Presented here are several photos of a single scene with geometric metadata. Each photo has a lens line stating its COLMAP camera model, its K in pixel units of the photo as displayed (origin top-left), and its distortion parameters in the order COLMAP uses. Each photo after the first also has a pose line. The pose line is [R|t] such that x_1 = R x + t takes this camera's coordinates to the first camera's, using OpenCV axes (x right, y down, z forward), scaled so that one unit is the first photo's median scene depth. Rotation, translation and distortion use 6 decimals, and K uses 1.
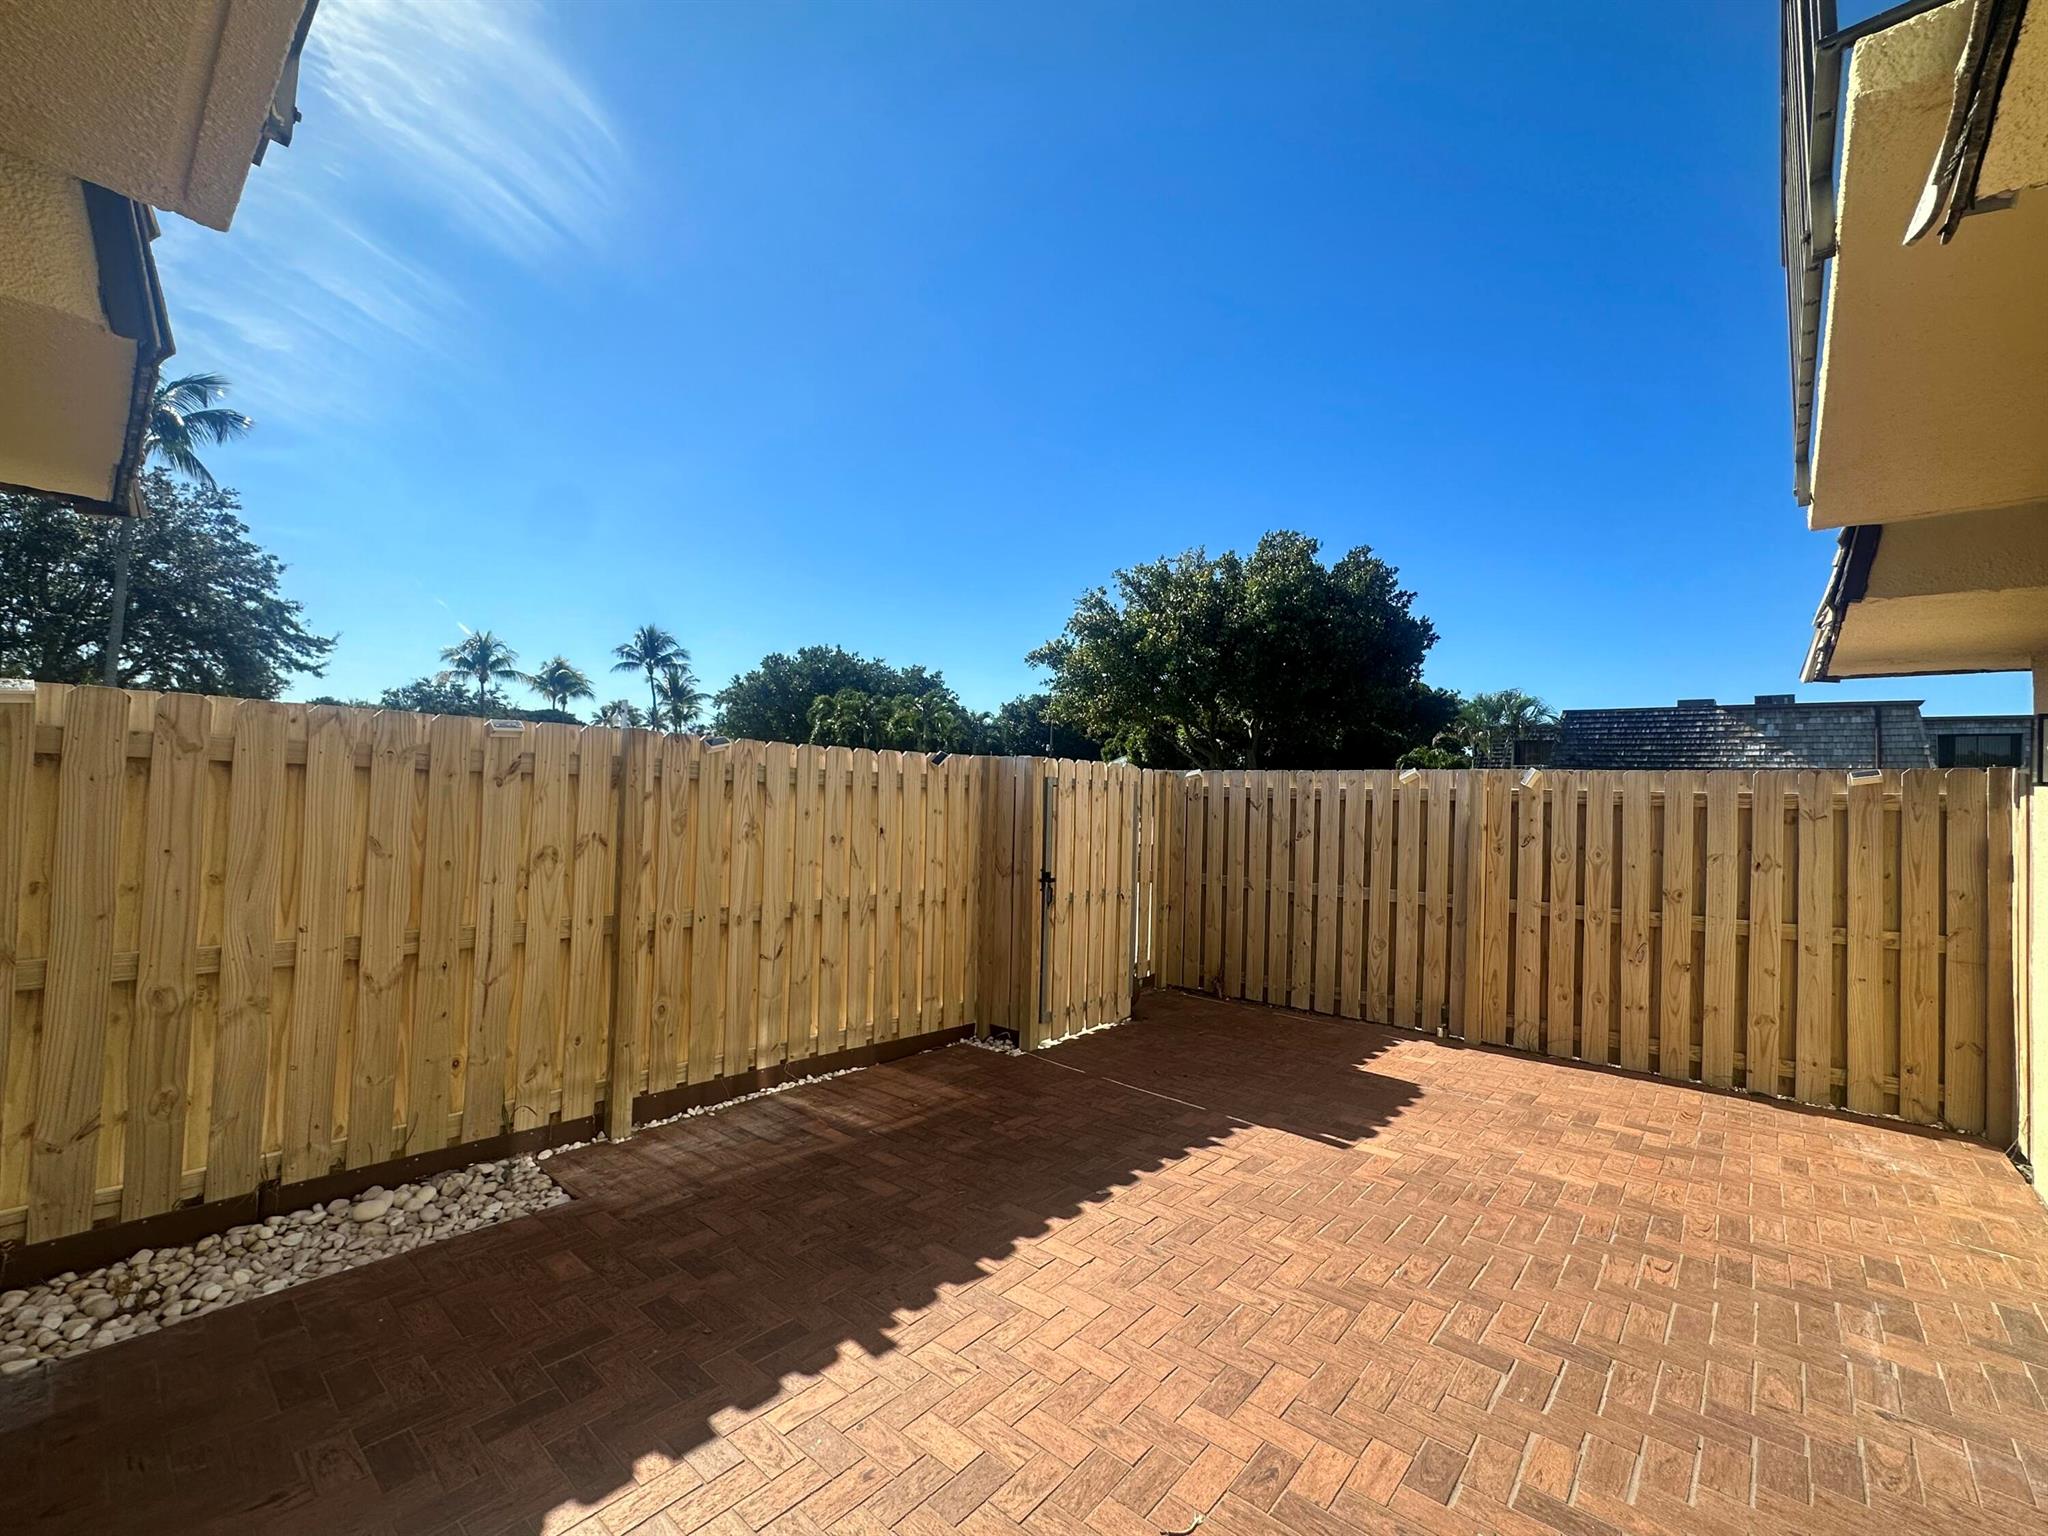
lens RADIAL K [[863.3, 0, 1025.2], [0, 863.3, 765.1], [0, 0, 1]] dist [-0.007394, 0.001313]
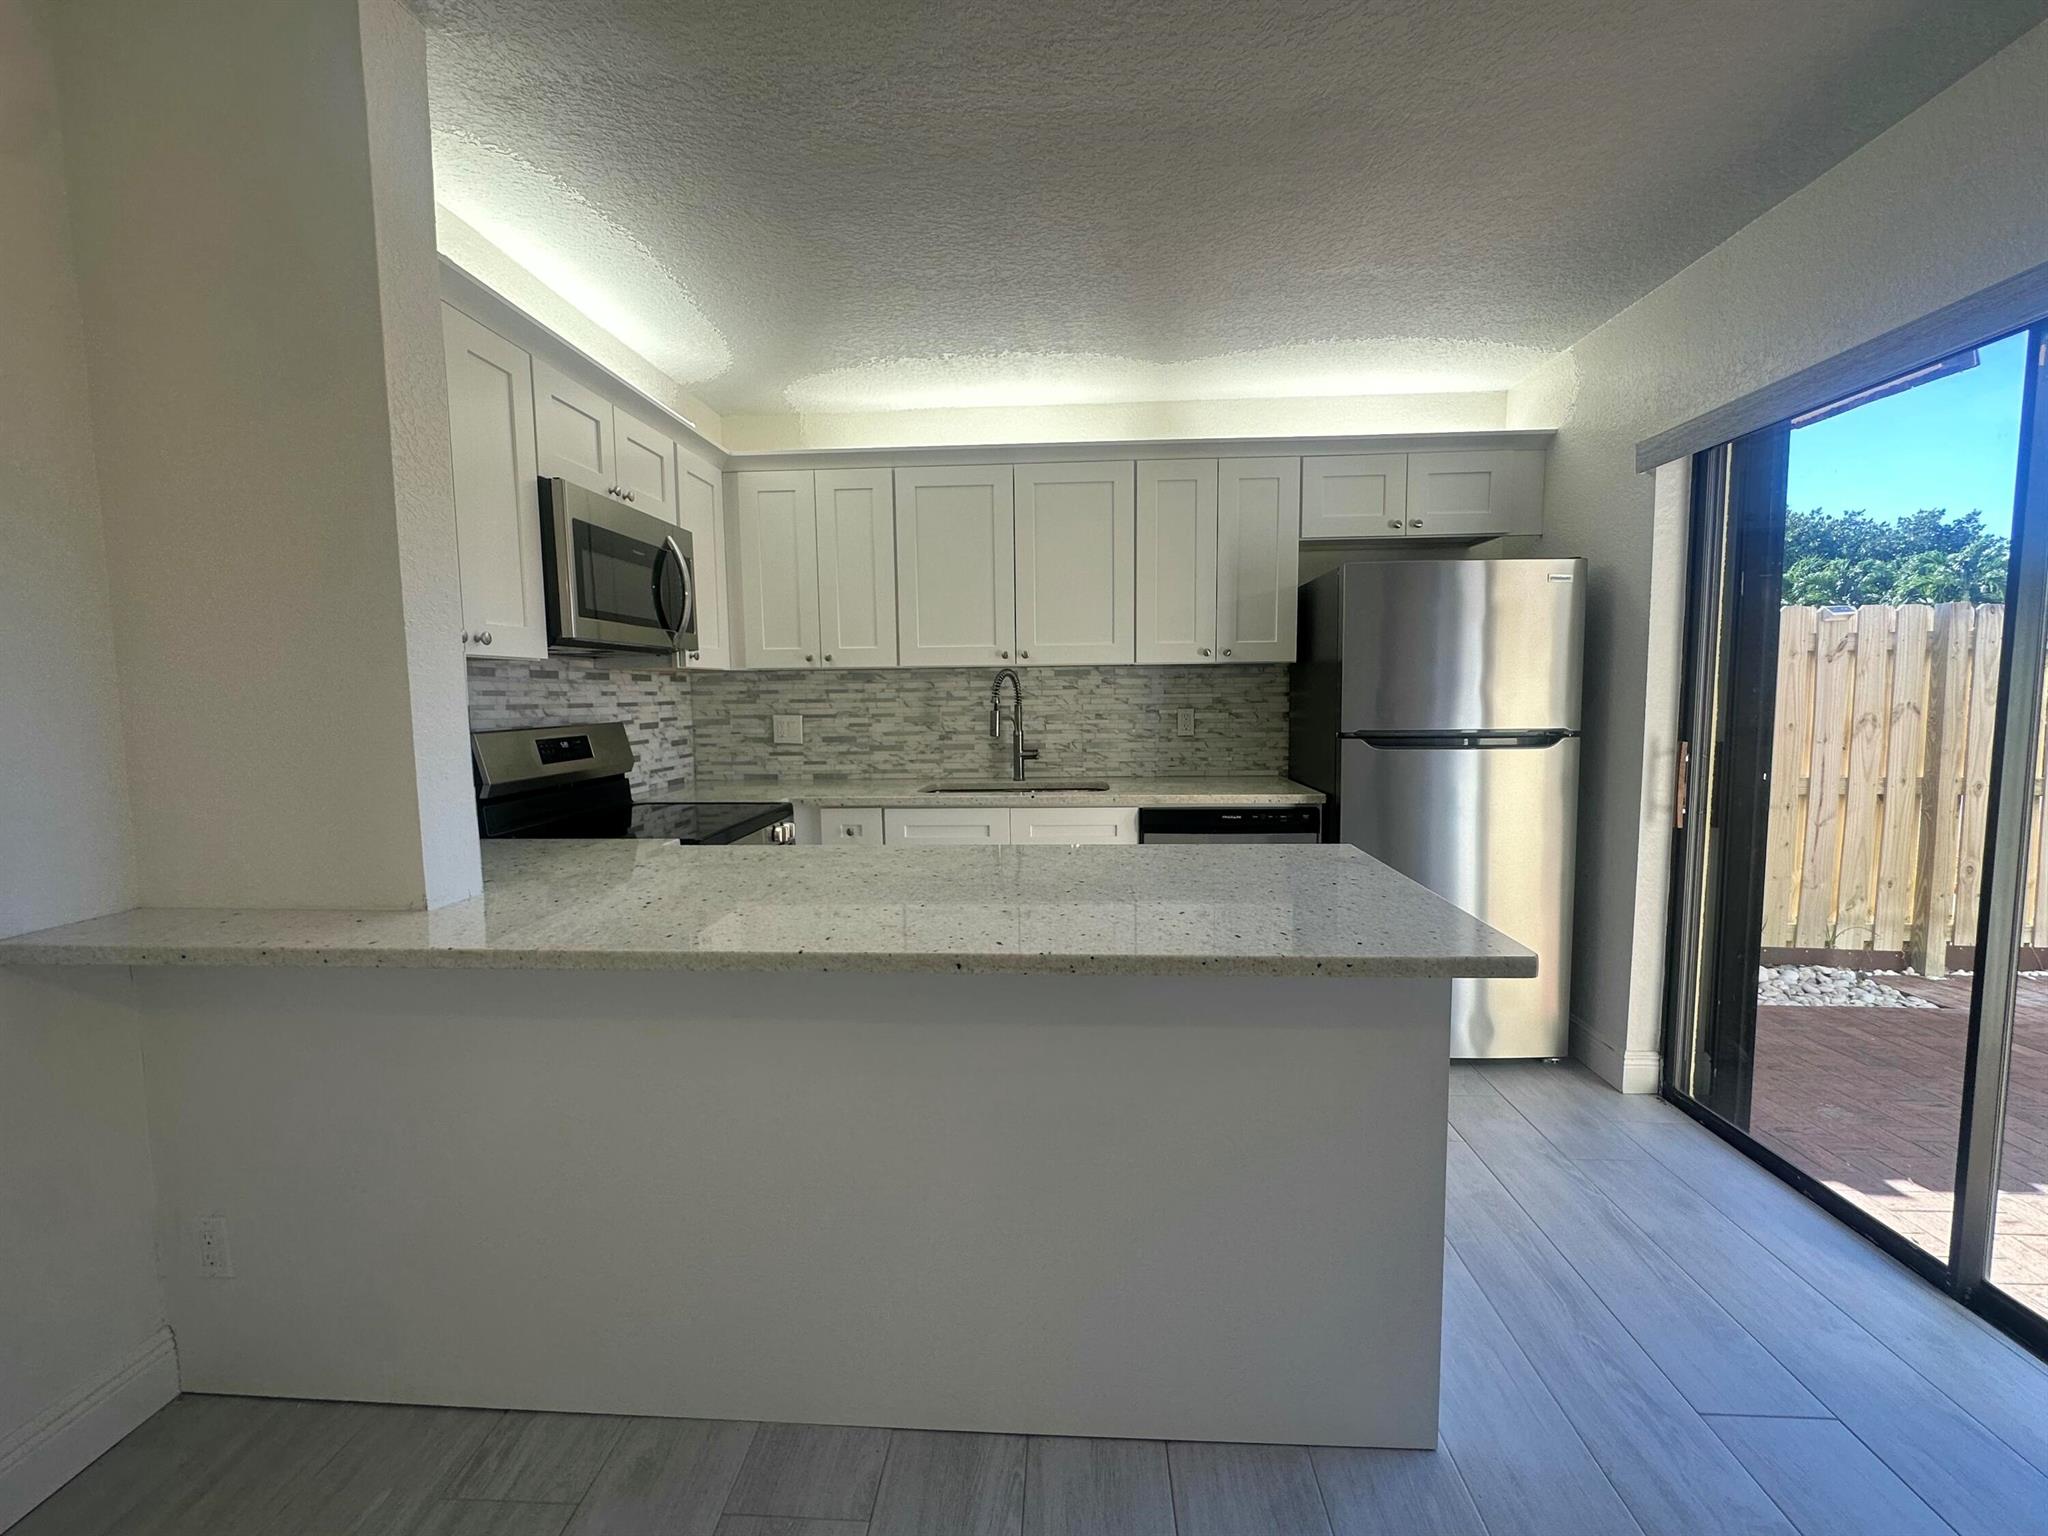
lens RADIAL K [[863.3, 0, 1025.2], [0, 863.3, 765.1], [0, 0, 1]] dist [-0.007394, 0.001313]
pose [[0.614142, 0.027592, -0.788713, -0.327271], [0.052828, 0.995710, 0.075969, 0.015759], [0.787426, -0.088322, 0.610049, -0.577289]]
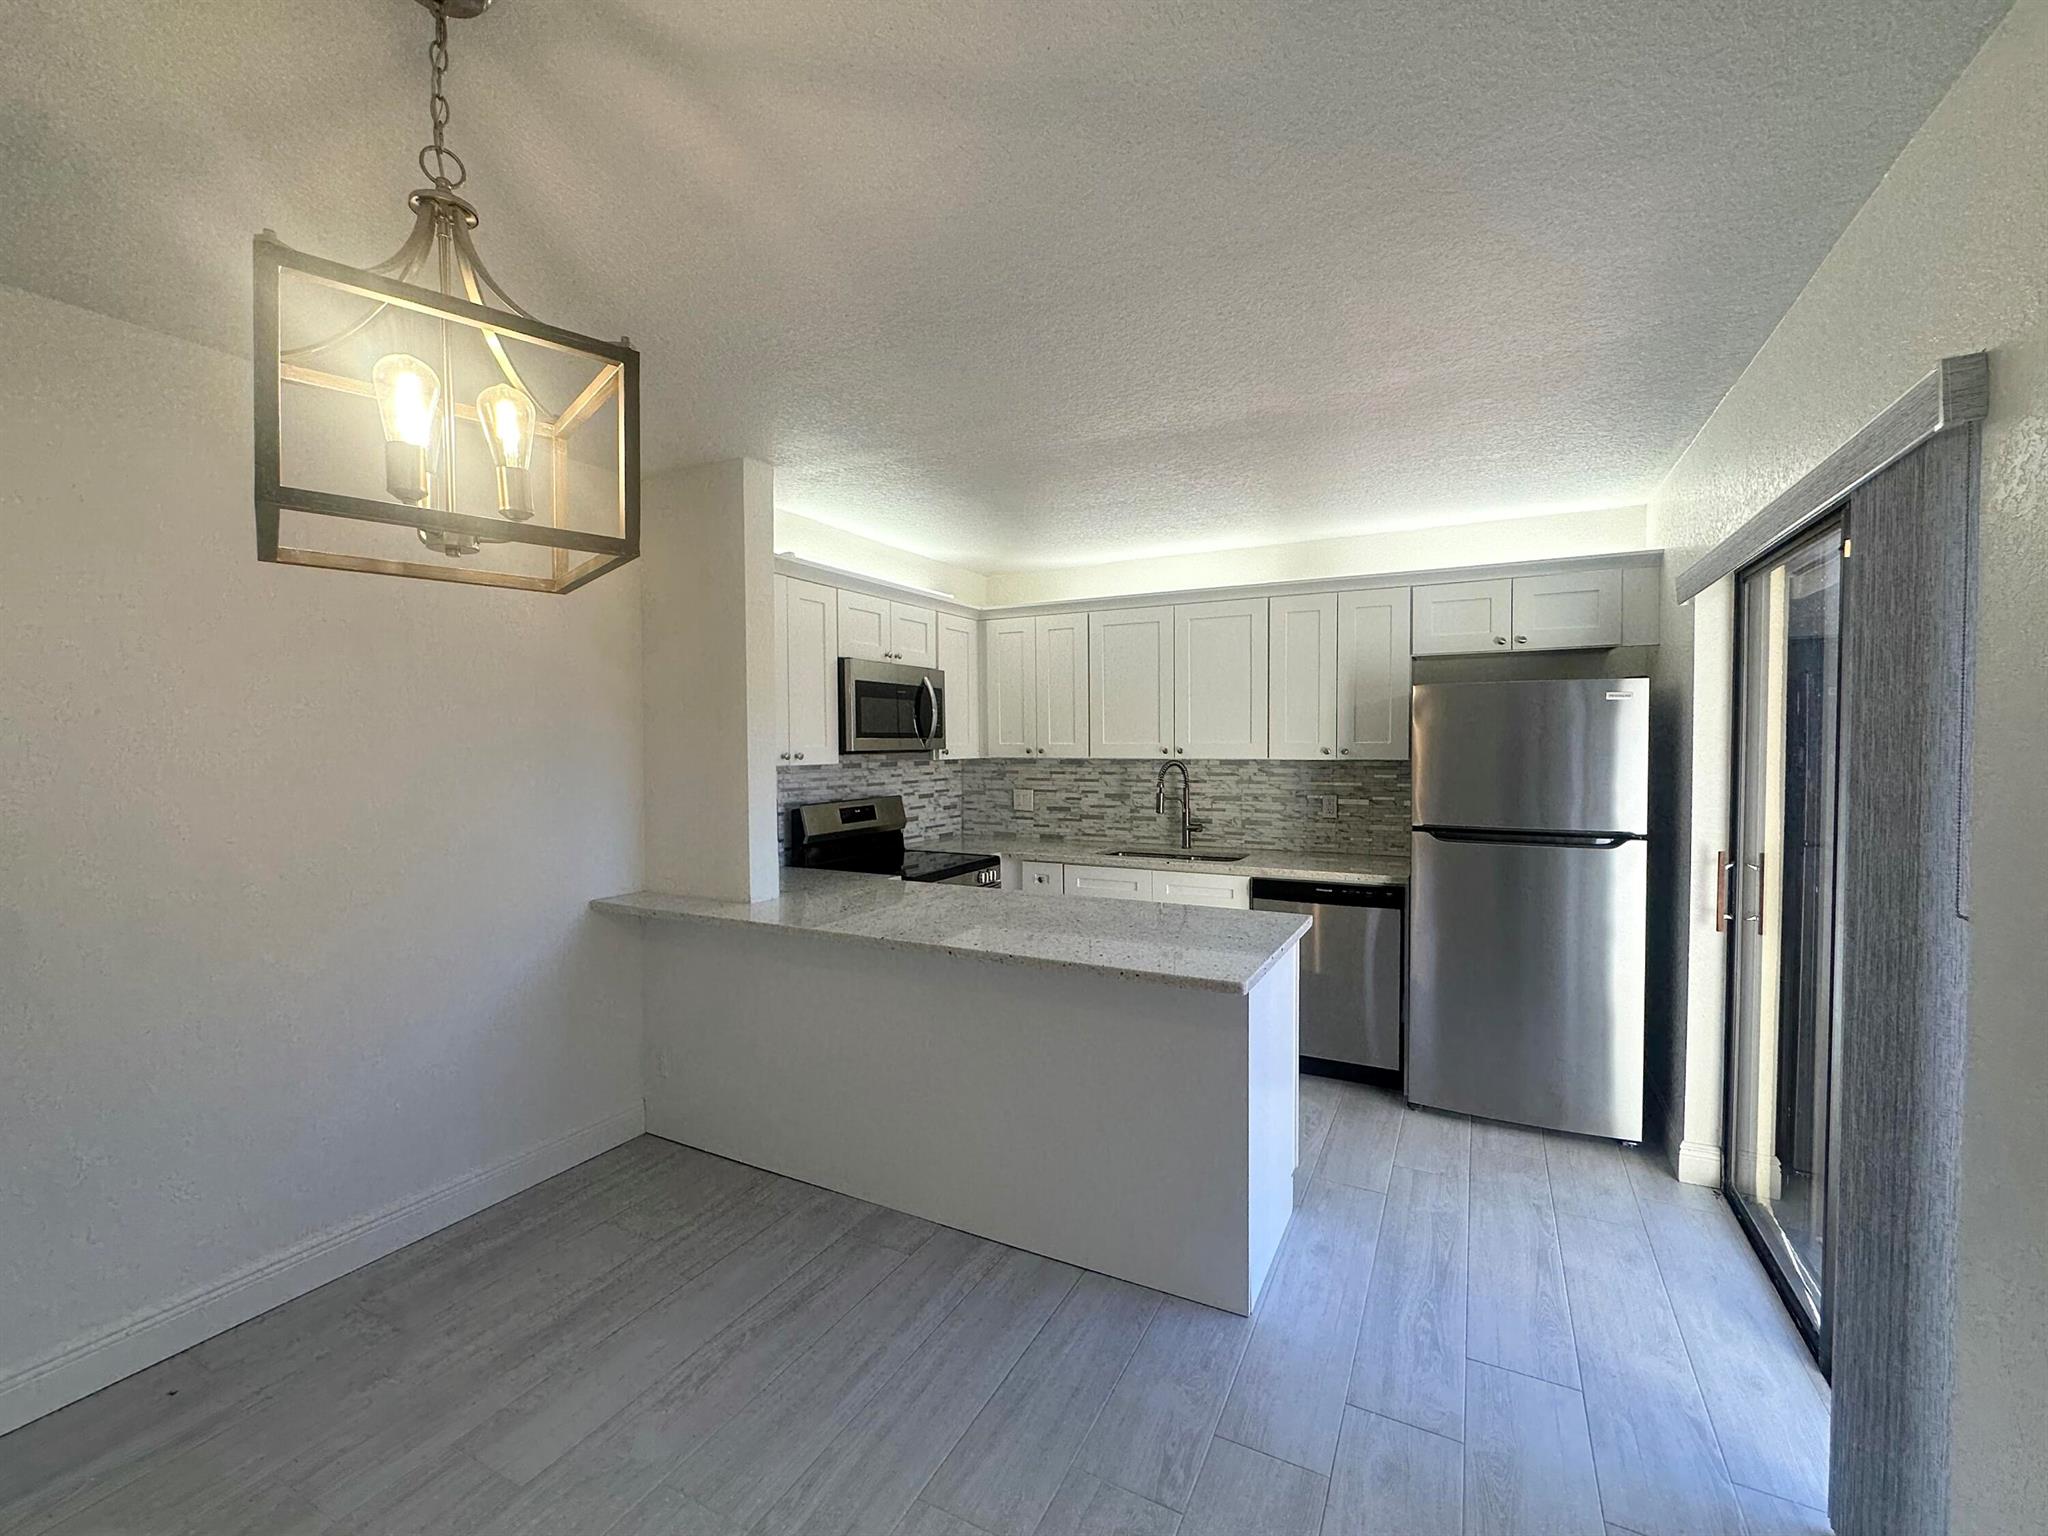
lens RADIAL K [[863.3, 0, 1025.2], [0, 863.3, 765.1], [0, 0, 1]] dist [-0.007394, 0.001313]
pose [[0.236460, -0.007564, -0.971612, 0.008806], [0.038142, 0.999271, 0.001503, -0.018876], [0.970892, -0.037415, 0.236576, -0.498670]]
